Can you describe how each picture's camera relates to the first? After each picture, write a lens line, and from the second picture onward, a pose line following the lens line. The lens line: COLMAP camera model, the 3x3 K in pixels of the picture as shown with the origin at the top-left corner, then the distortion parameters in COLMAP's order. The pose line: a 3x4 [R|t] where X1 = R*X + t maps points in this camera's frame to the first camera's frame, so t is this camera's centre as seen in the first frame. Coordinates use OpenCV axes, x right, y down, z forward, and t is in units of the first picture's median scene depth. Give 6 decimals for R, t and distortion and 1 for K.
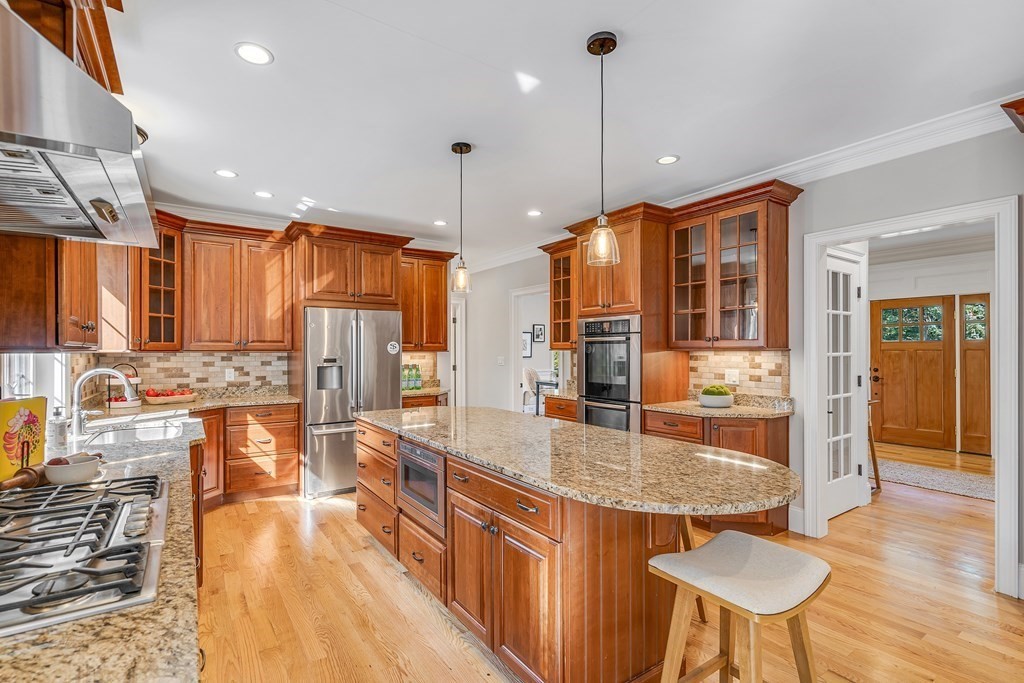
lens RADIAL K [[478.4, 0, 518.8], [0, 478.4, 347.0], [0, 0, 1]] dist [-0.002877, 0.001904]
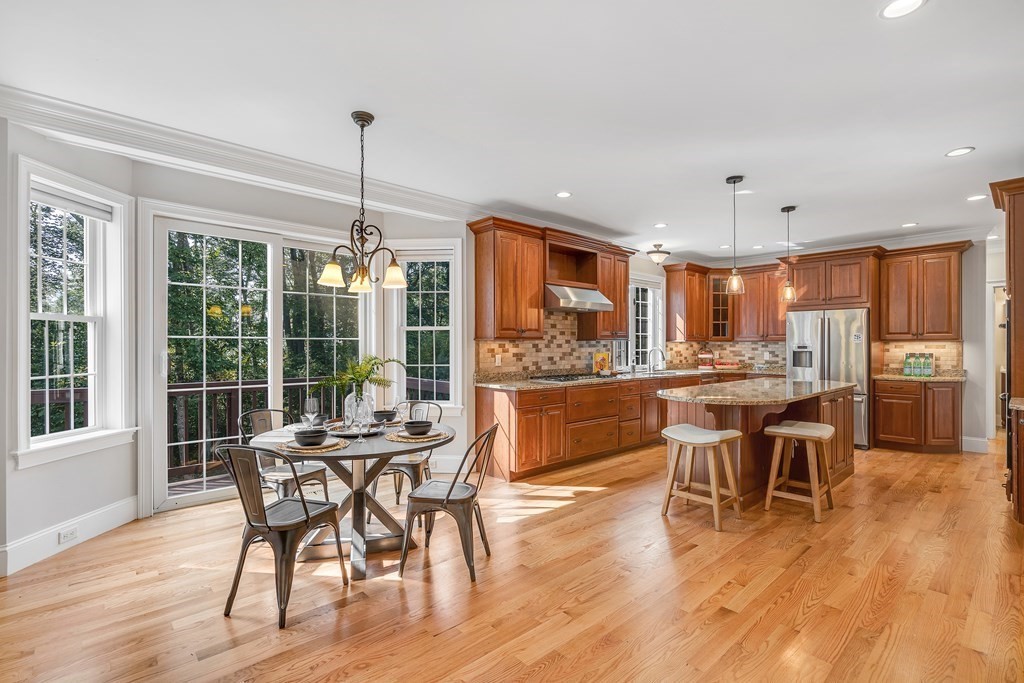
lens RADIAL K [[478.4, 0, 519.4], [0, 478.4, 344.7], [0, 0, 1]] dist [-0.002877, 0.001904]
pose [[0.151378, 0.001204, -0.988475, 0.885242], [0.006672, 0.999975, 0.002240, 0.011315], [0.988453, -0.006934, 0.151366, -0.067877]]
